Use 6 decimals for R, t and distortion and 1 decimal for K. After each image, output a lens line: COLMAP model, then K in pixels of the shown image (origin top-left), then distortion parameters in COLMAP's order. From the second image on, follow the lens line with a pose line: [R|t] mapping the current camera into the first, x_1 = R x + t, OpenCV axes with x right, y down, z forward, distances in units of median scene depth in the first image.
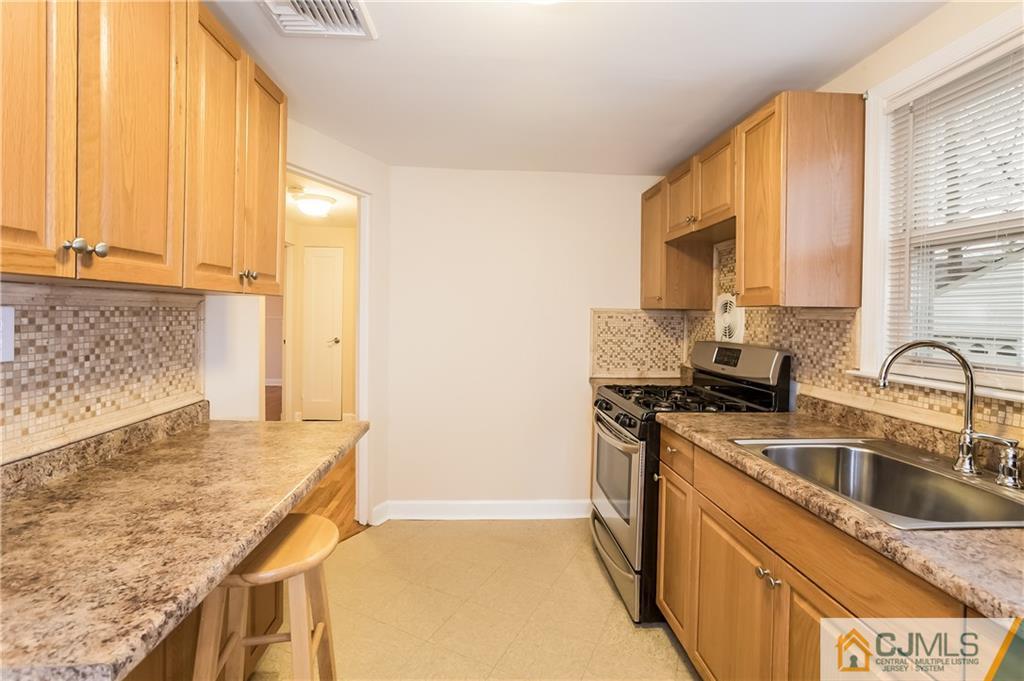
lens RADIAL K [[471.2, 0, 505.8], [0, 471.2, 325.7], [0, 0, 1]] dist [-0.052674, 0.024509]
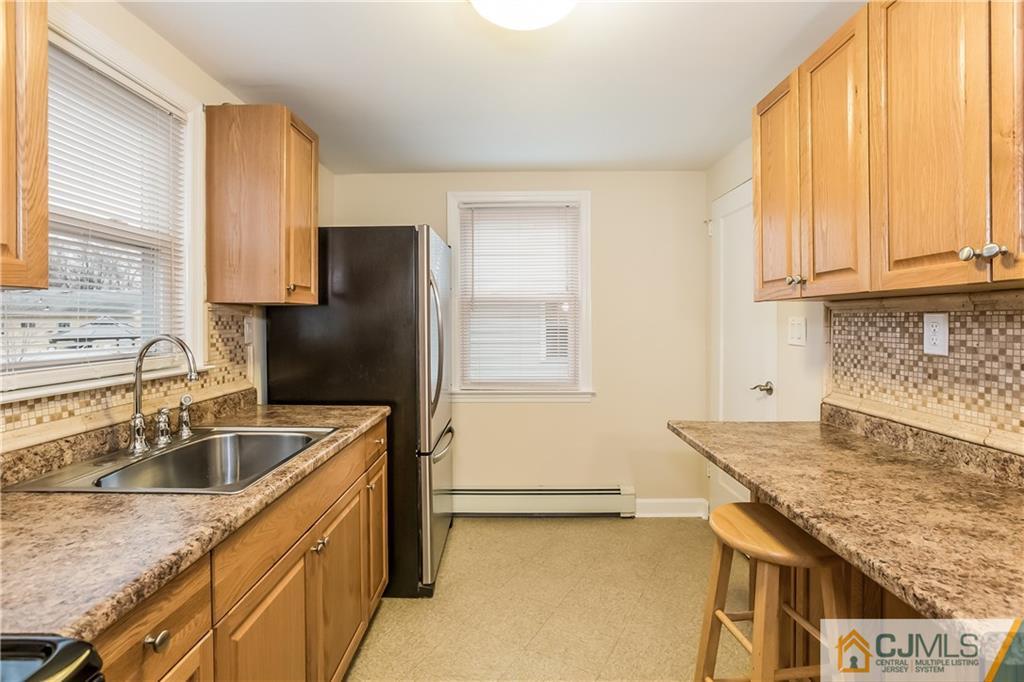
lens RADIAL K [[471.2, 0, 505.8], [0, 471.2, 326.2], [0, 0, 1]] dist [-0.052674, 0.024509]
pose [[-0.997880, -0.012046, 0.063959, 0.050447], [-0.009697, 0.999272, 0.036906, -0.034391], [-0.064357, 0.036207, -0.997270, 2.016153]]
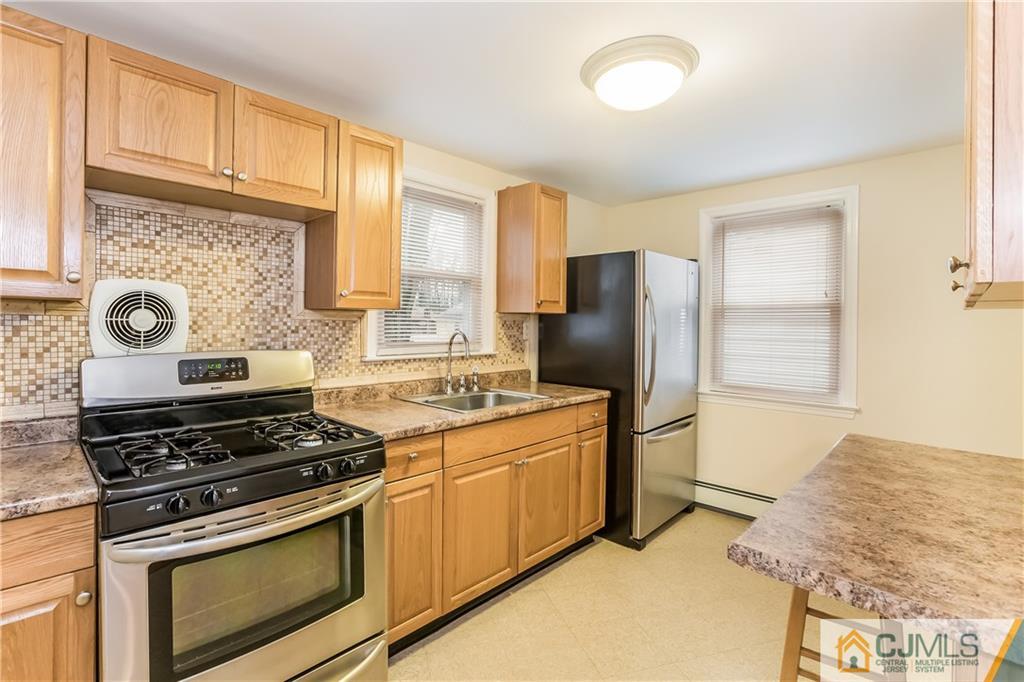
lens RADIAL K [[478.1, 0, 495.8], [0, 478.1, 335.2], [0, 0, 1]] dist [-0.054066, 0.027126]
pose [[-0.672346, -0.038135, 0.739254, -0.720860], [-0.001518, 0.998741, 0.050141, -0.053535], [-0.740235, 0.032590, -0.671558, 2.261916]]
